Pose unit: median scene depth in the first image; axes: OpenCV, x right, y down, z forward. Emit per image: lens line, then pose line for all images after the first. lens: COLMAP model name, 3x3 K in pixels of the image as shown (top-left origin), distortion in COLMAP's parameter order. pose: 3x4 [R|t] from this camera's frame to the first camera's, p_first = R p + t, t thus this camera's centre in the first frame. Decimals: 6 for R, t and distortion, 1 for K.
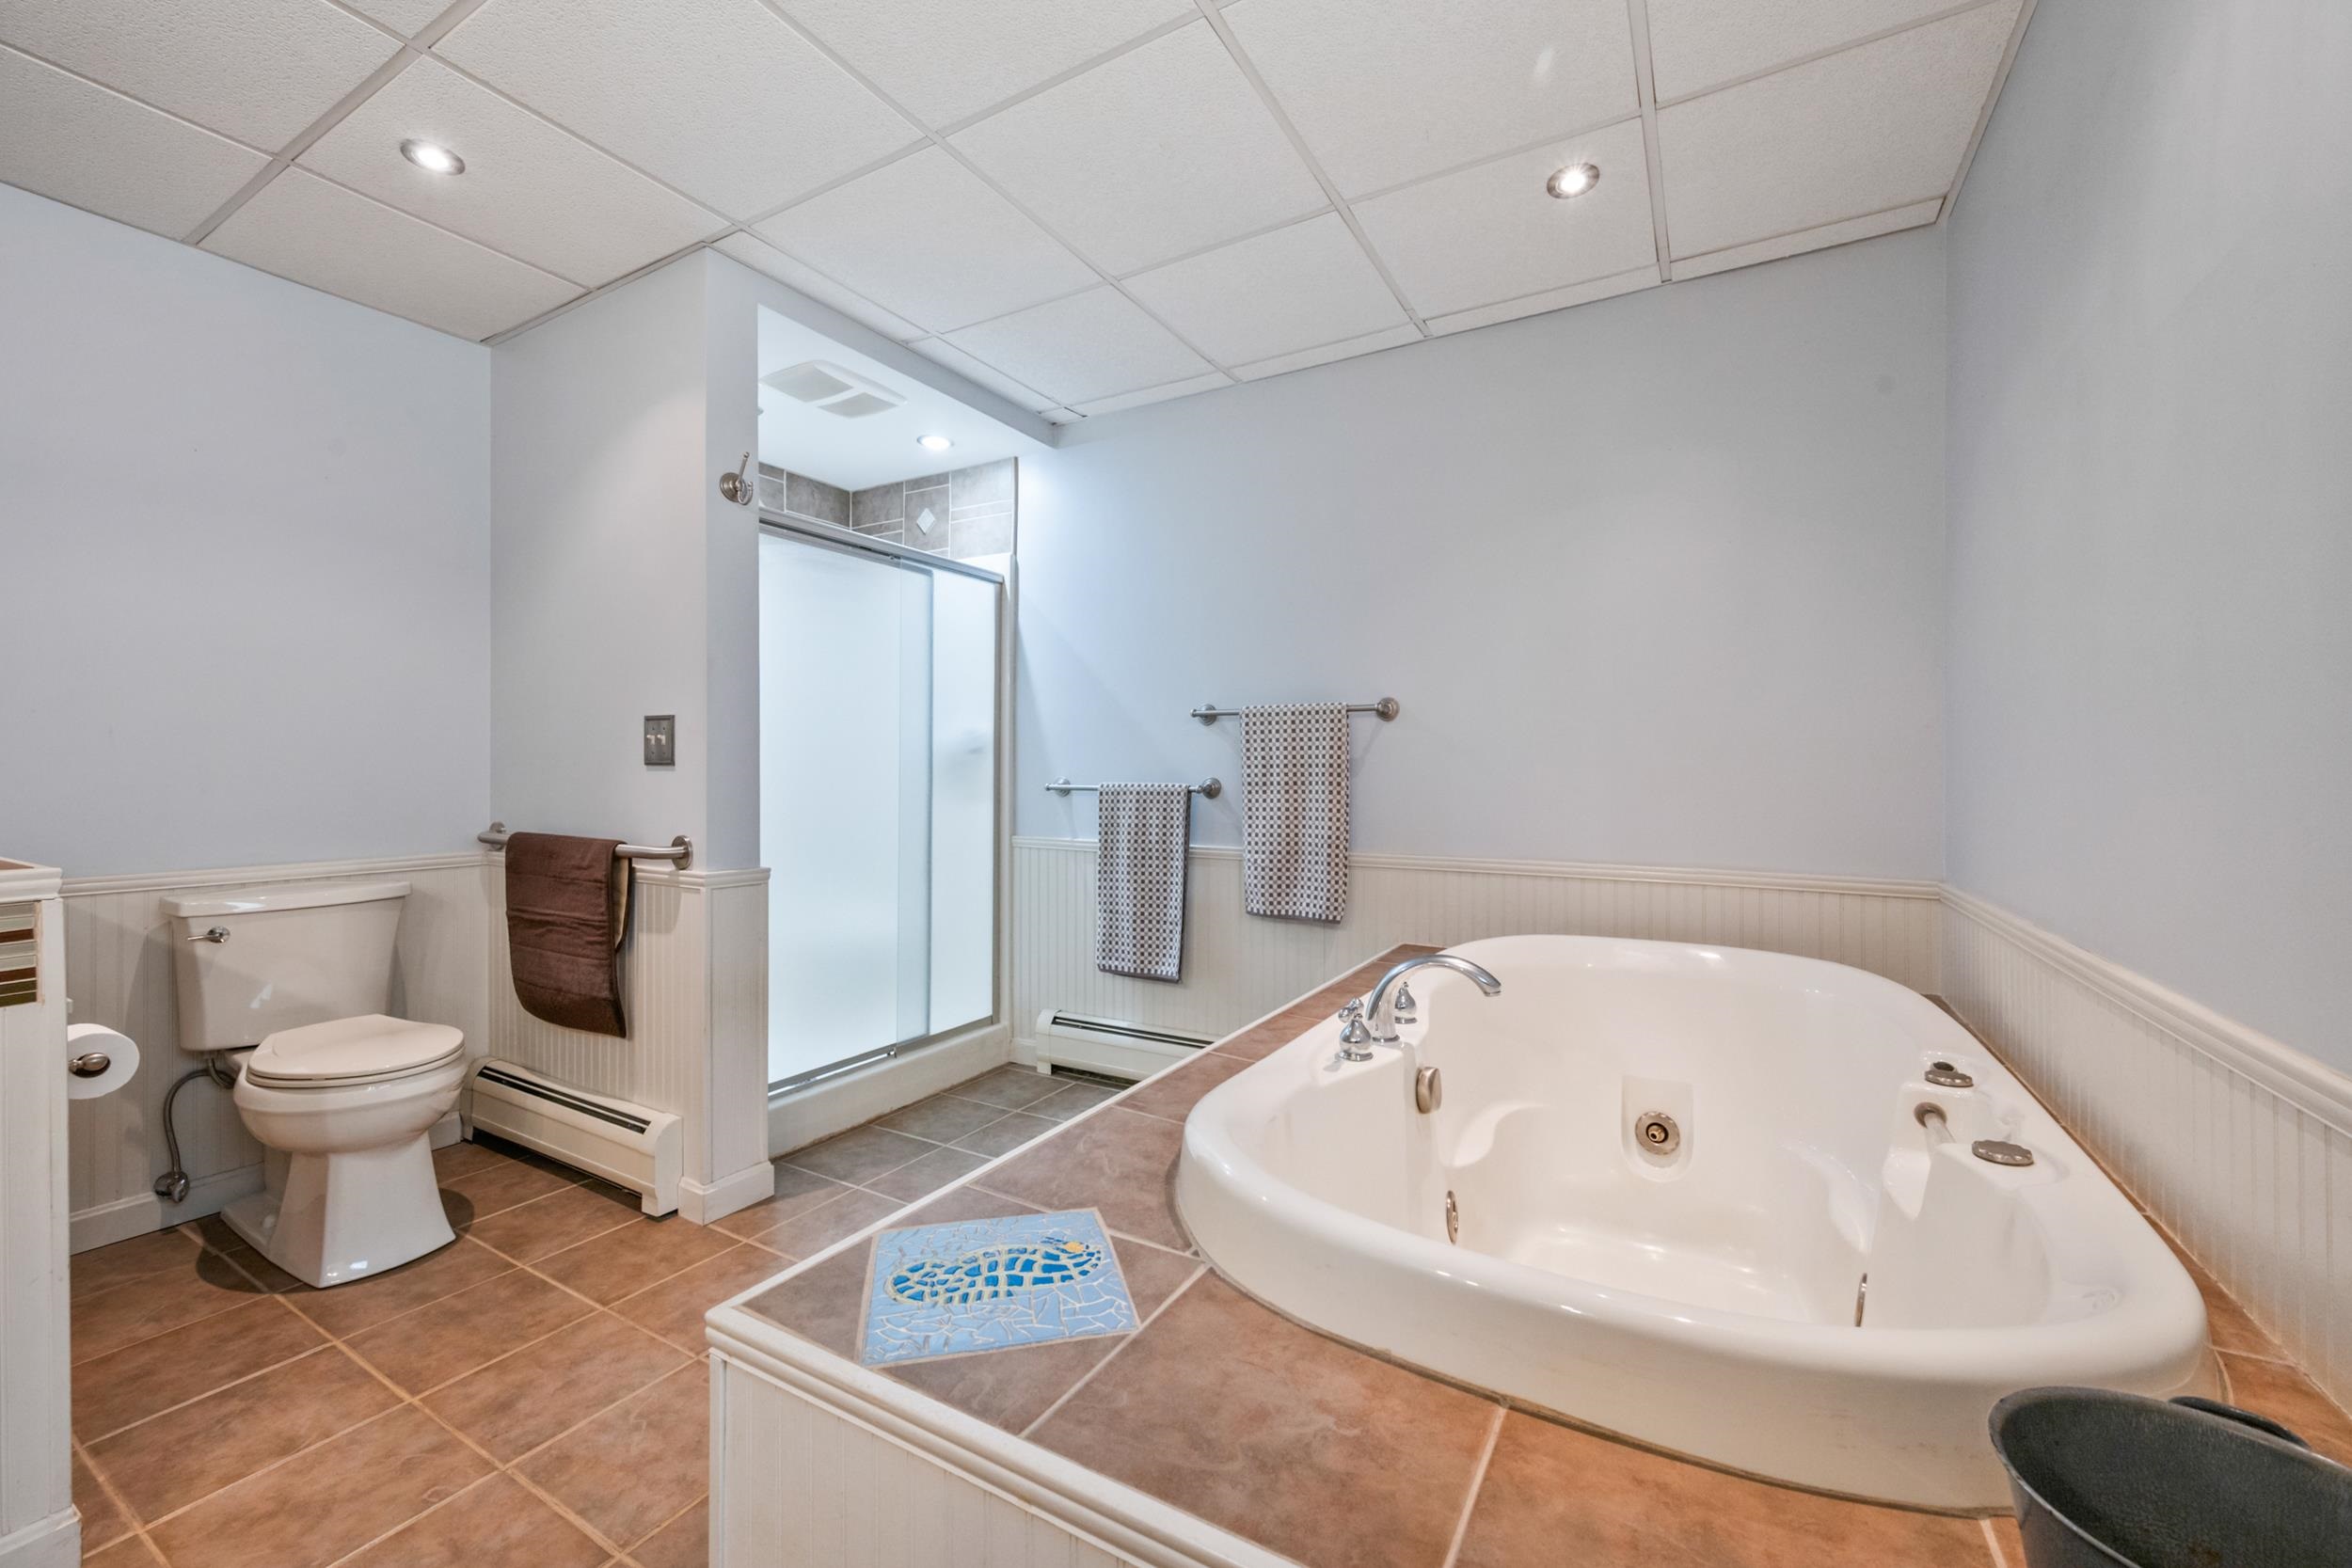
lens RADIAL K [[924.5, 0, 1185.9], [0, 924.5, 768.8], [0, 0, 1]] dist [-0.001387, 0.000414]
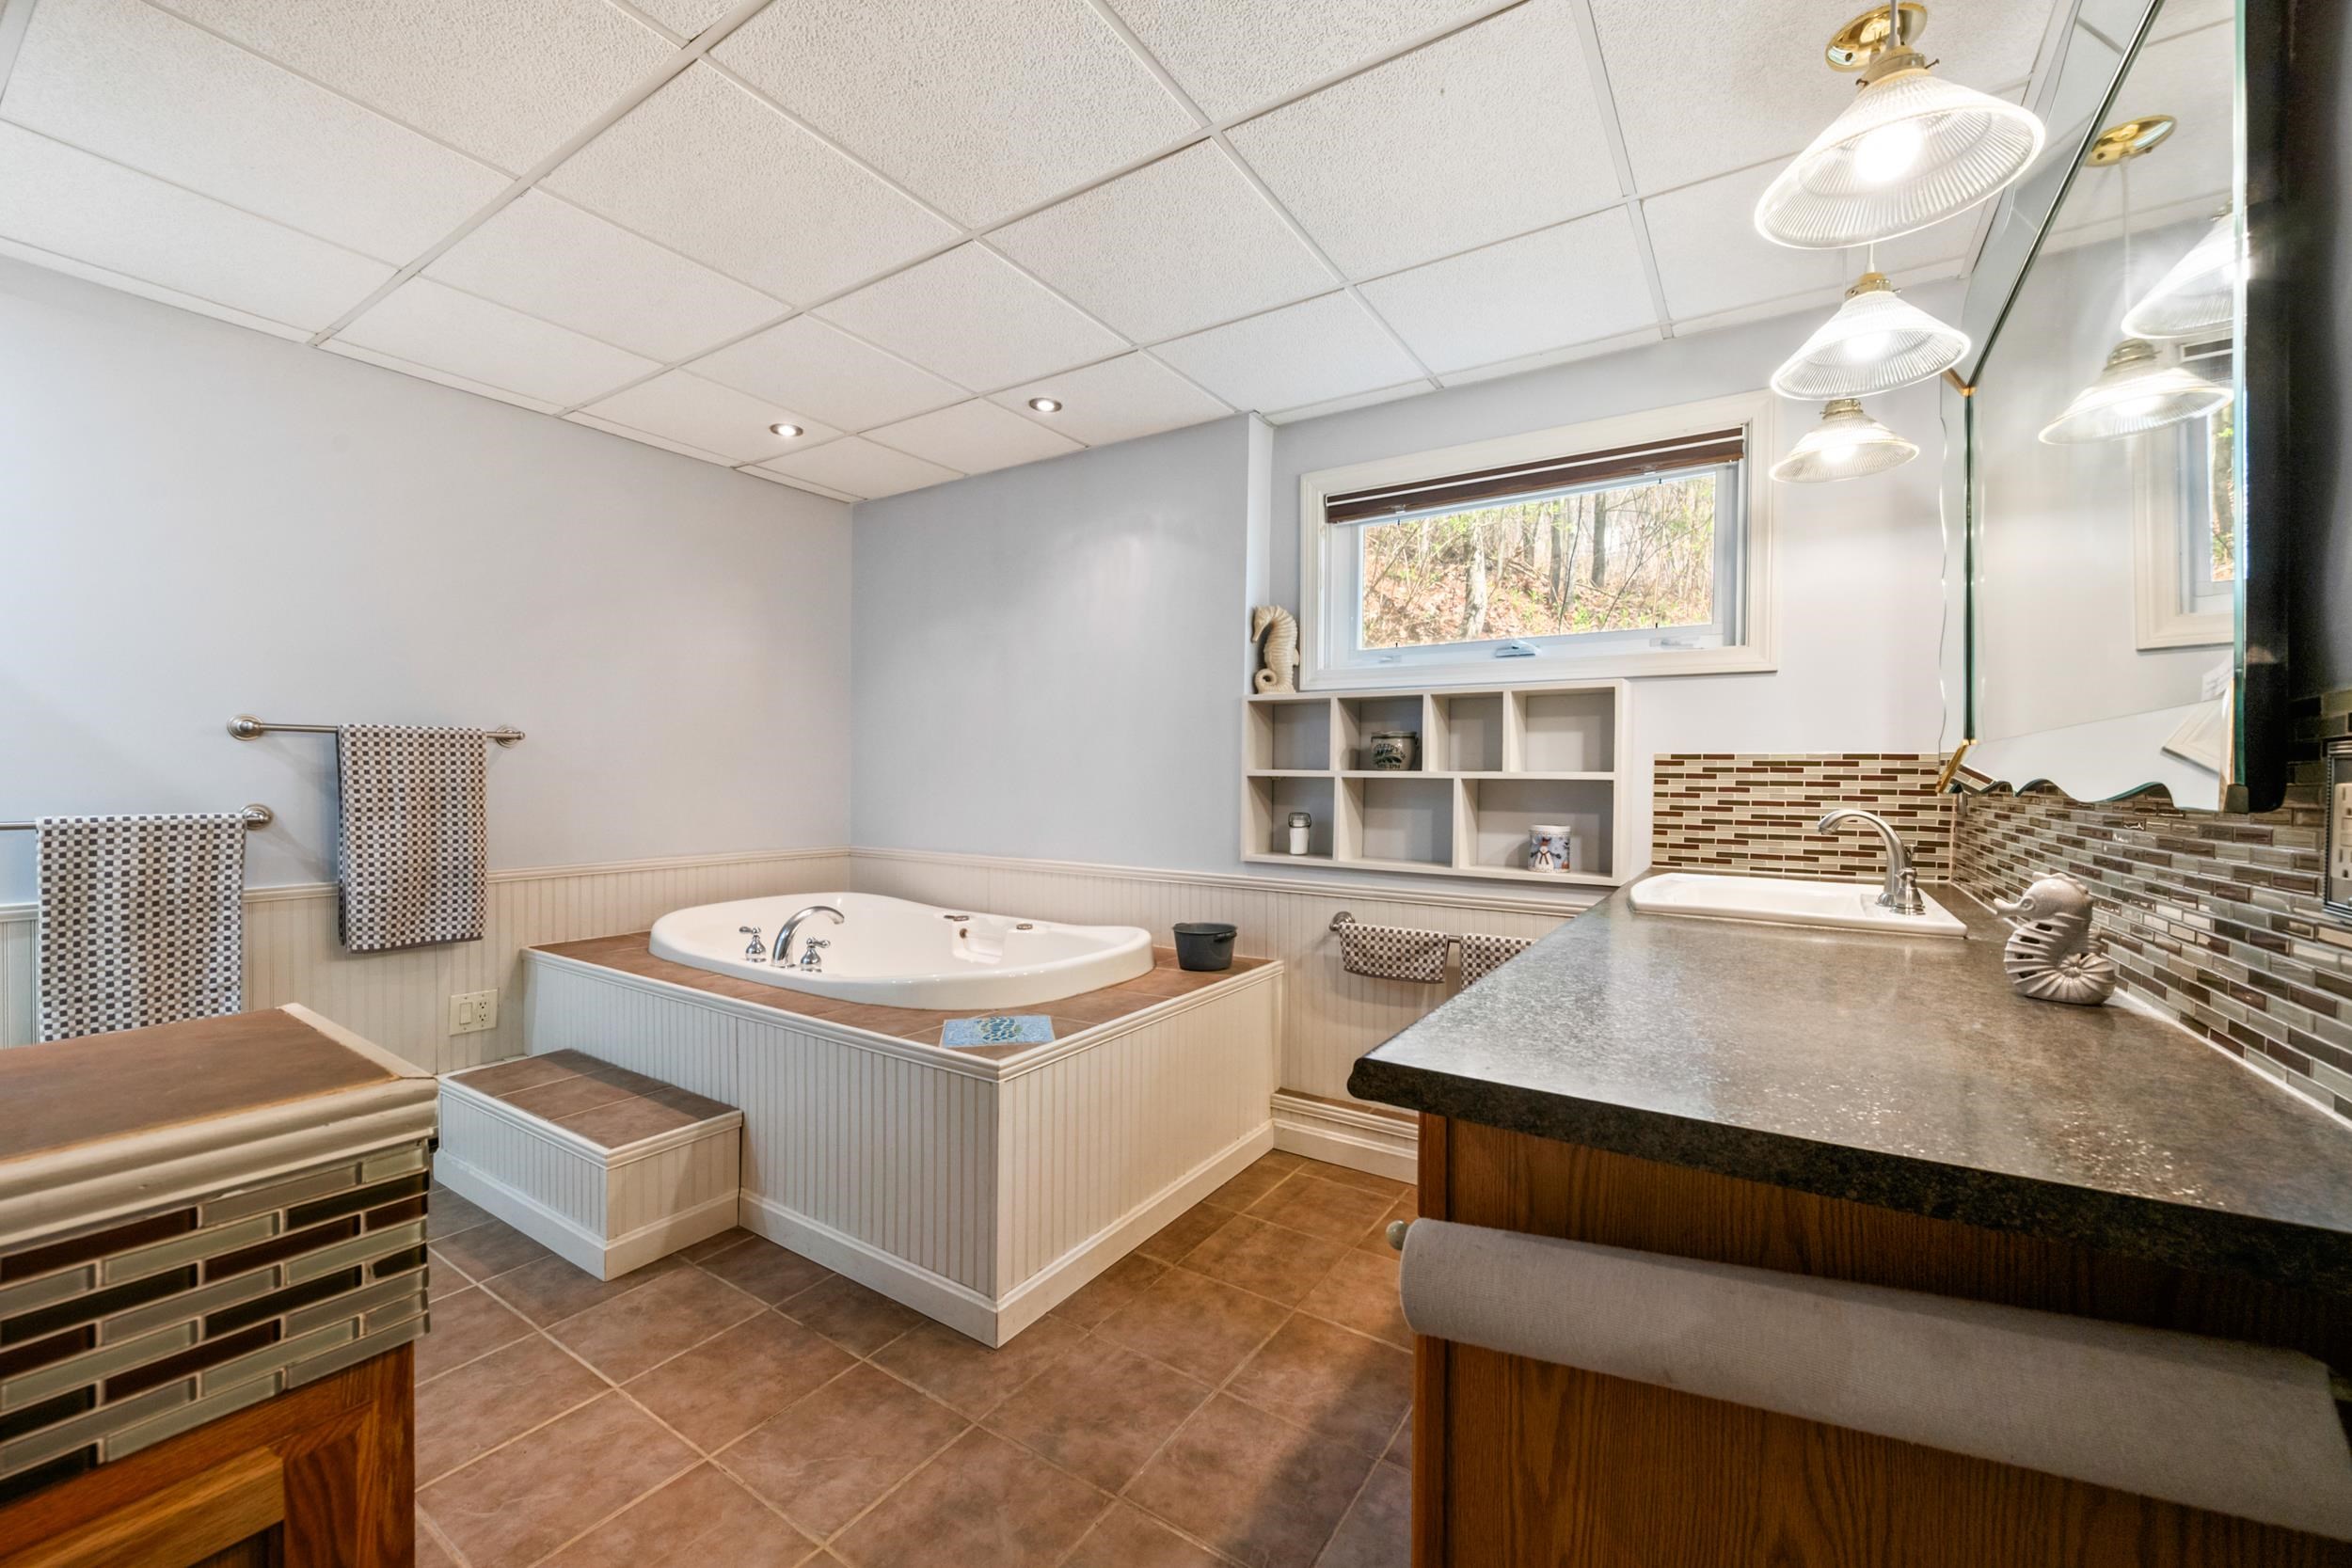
lens RADIAL K [[924.5, 0, 1185.9], [0, 924.5, 768.8], [0, 0, 1]] dist [-0.001387, 0.000414]
pose [[0.070634, 0.012457, 0.997425, -0.790874], [-0.004277, 0.999917, -0.012185, -0.017314], [-0.997493, -0.003405, 0.070681, 0.130462]]
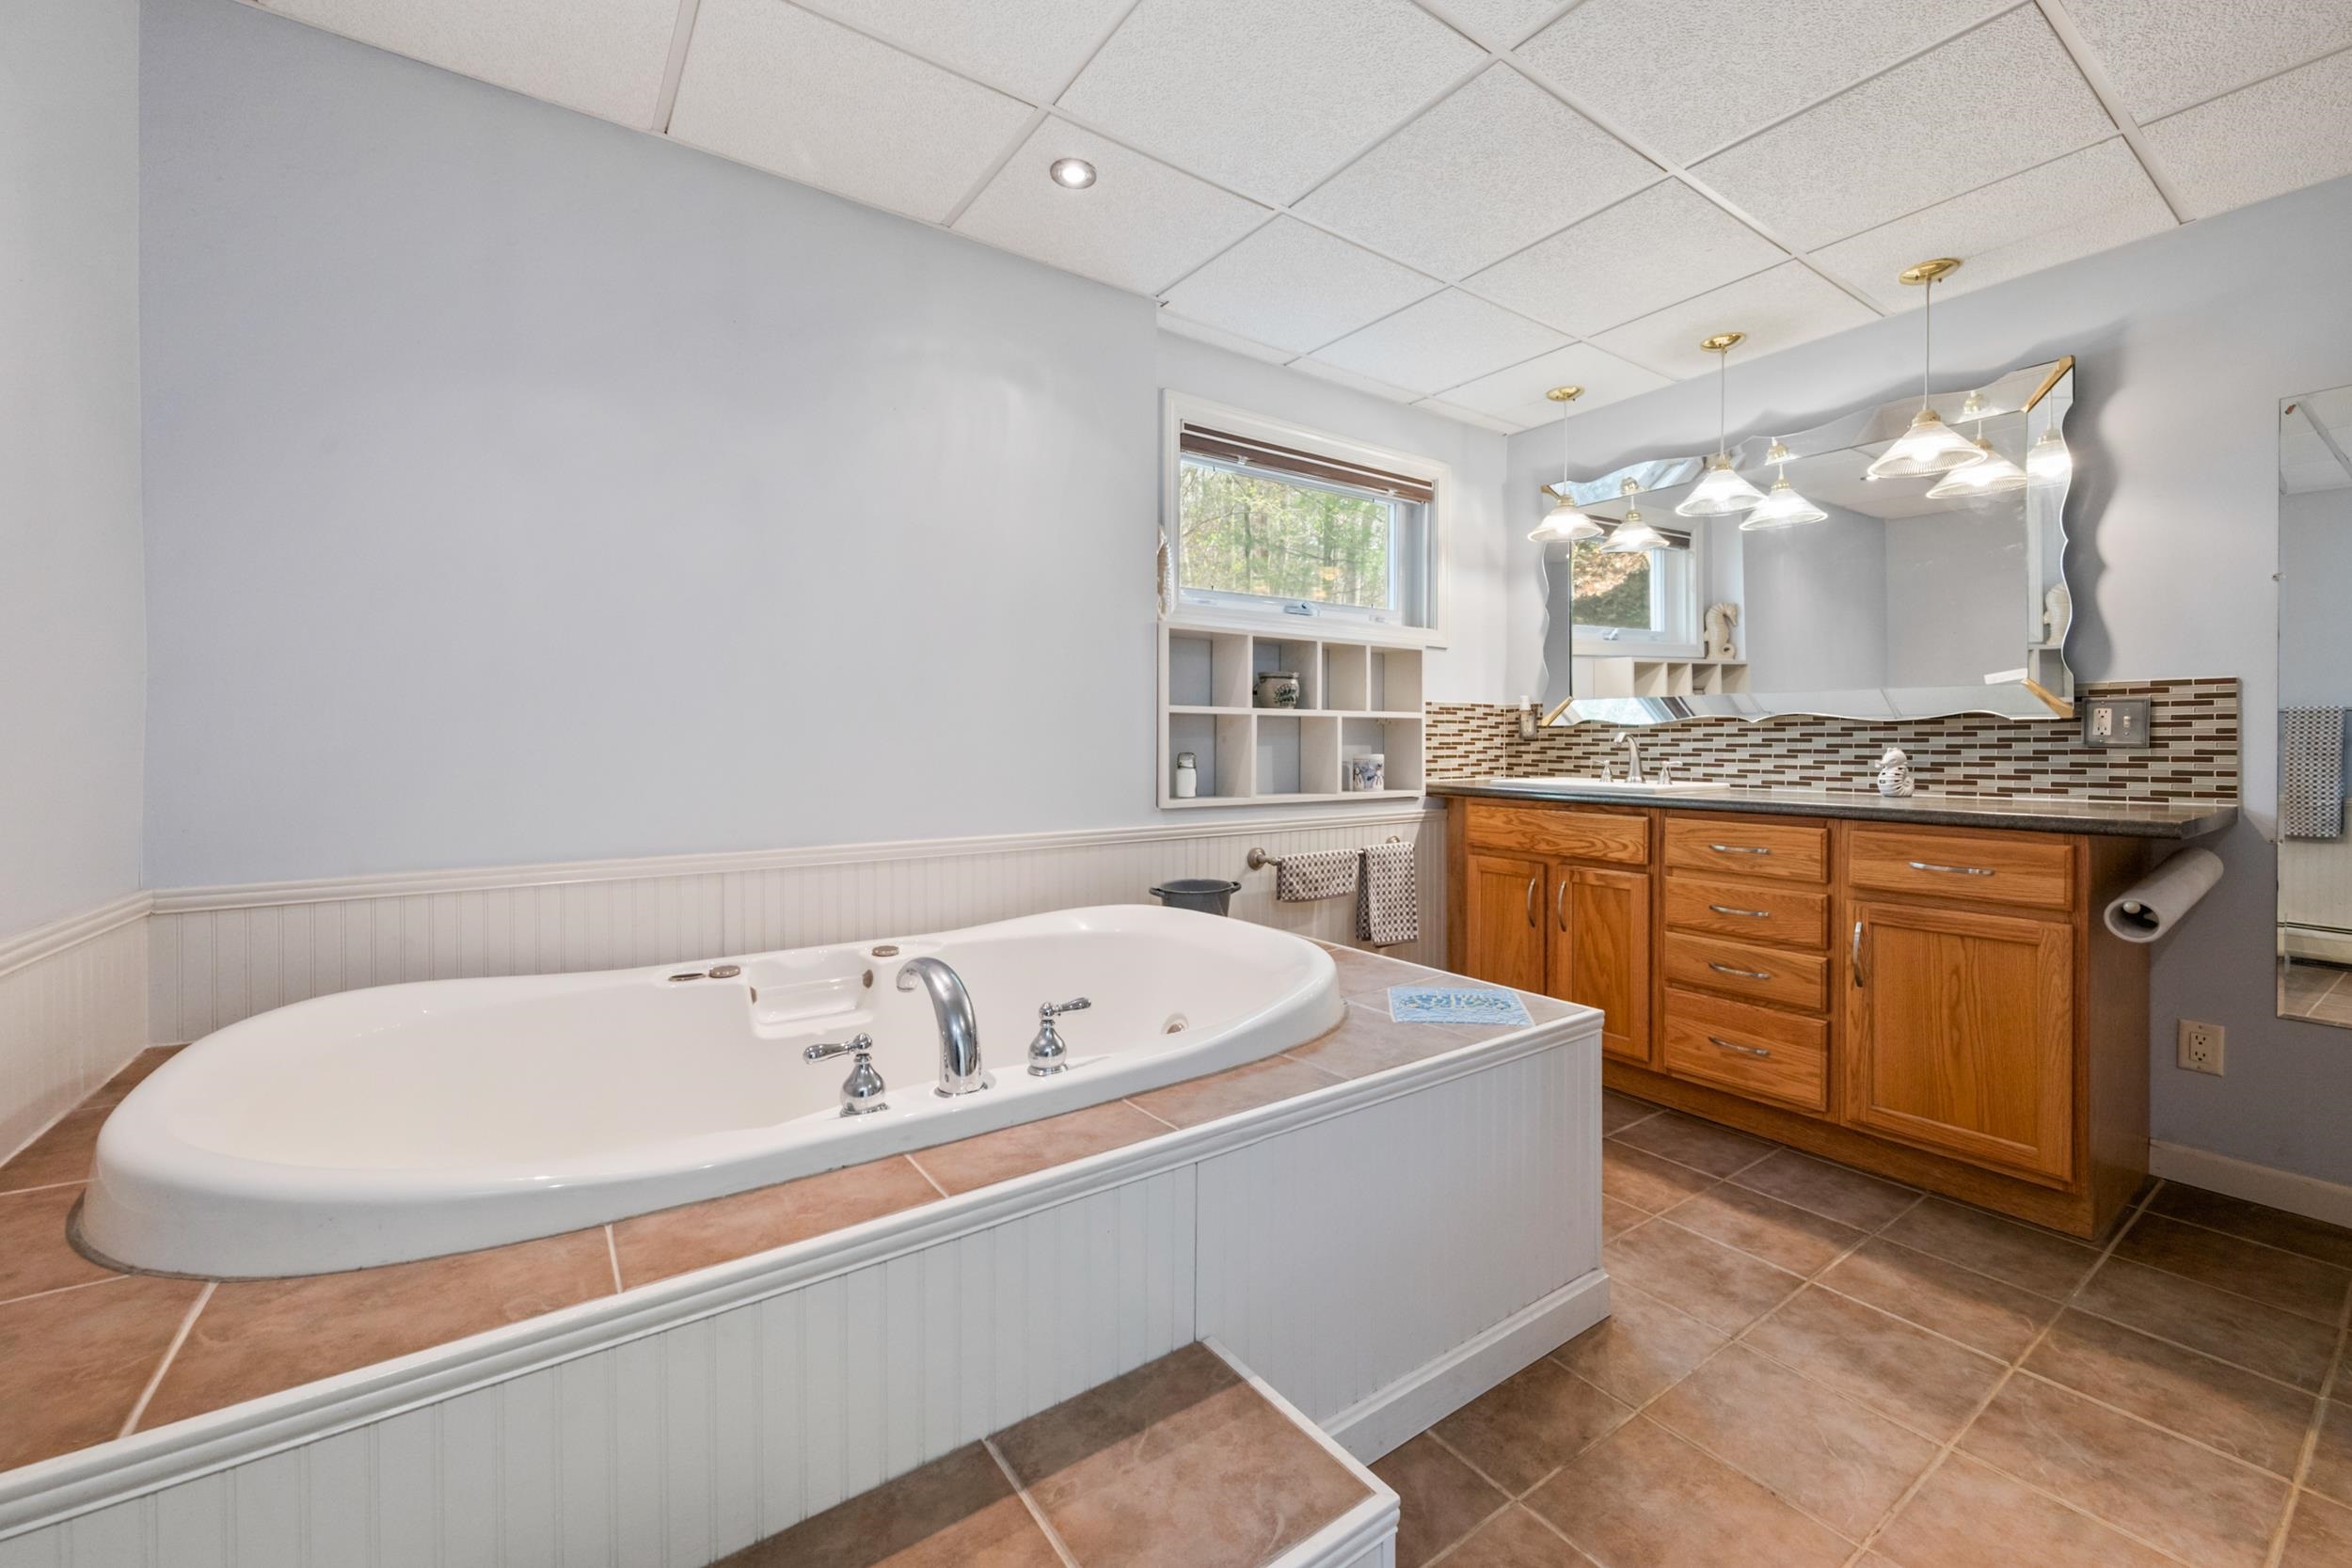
lens RADIAL K [[951.5, 0, 1182.3], [0, 951.5, 731.3], [0, 0, 1]] dist [-0.001529, -0.000352]
pose [[-0.902384, 0.009552, 0.430827, -0.176459], [0.006644, 0.999944, -0.008254, 0.004525], [-0.430882, -0.004586, -0.902397, 0.977605]]
